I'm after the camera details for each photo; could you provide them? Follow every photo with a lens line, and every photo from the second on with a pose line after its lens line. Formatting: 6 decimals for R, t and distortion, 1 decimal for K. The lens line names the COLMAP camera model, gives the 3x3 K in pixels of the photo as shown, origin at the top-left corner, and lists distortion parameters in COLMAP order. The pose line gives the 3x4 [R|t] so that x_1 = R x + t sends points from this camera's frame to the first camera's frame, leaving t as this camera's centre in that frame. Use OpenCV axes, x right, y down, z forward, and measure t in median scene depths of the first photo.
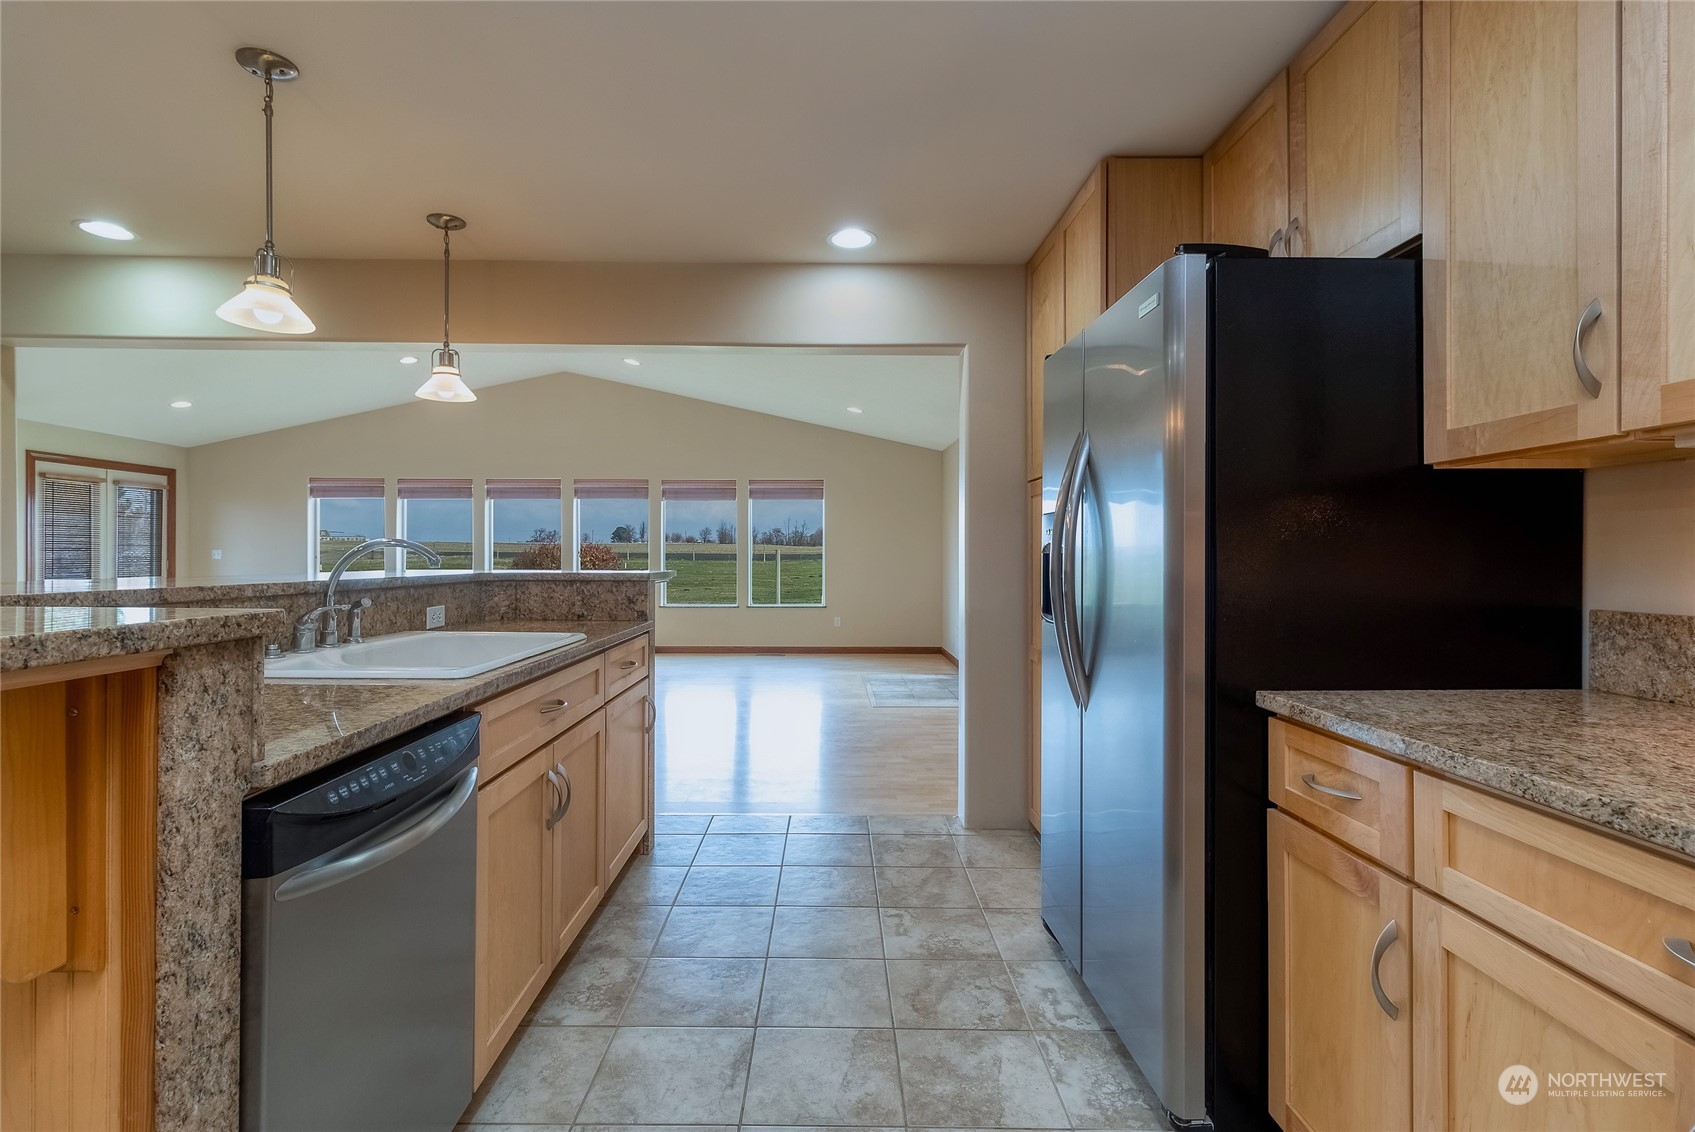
lens RADIAL K [[802.9, 0, 847.9], [0, 802.9, 559.7], [0, 0, 1]] dist [-0.001294, 0.000094]
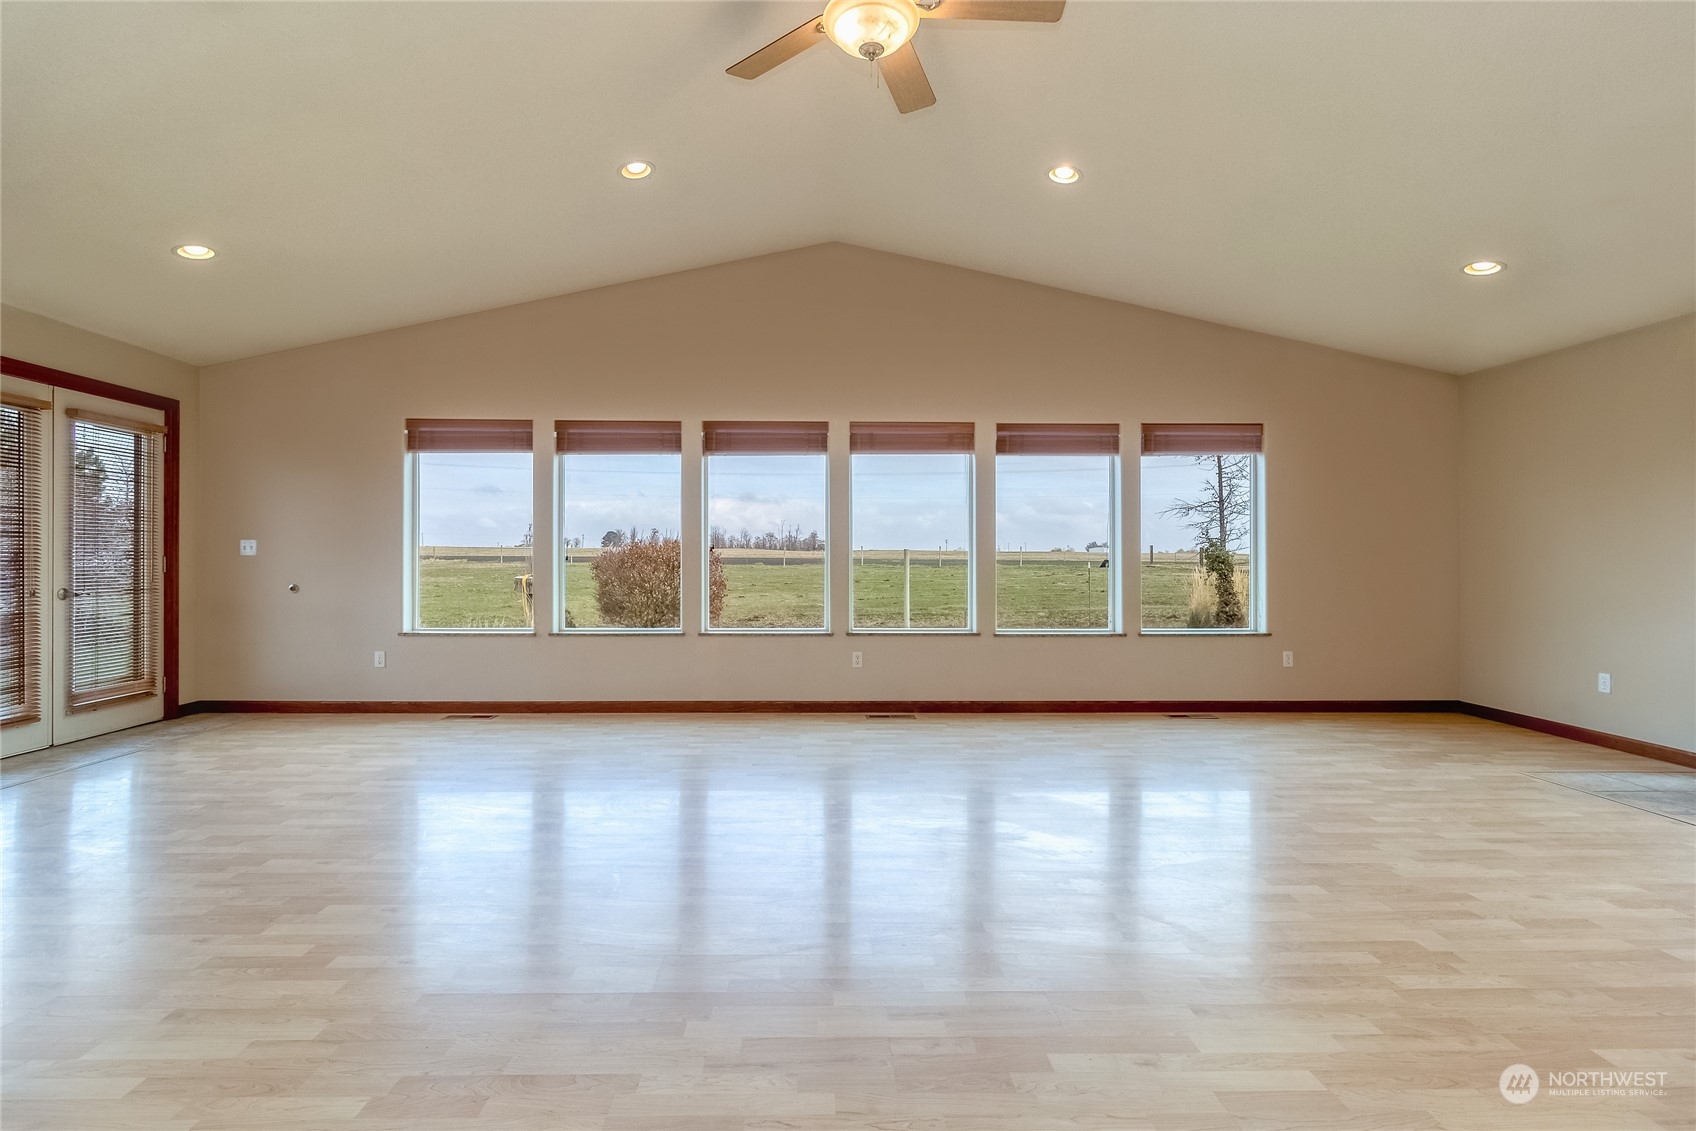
lens RADIAL K [[808.3, 0, 850.6], [0, 808.3, 556.4], [0, 0, 1]] dist [0.002996, 0.000264]
pose [[0.999948, -0.000884, 0.010130, -0.360325], [0.000984, 0.999951, -0.009876, 0.006922], [-0.010121, 0.009885, 0.999900, 0.412372]]
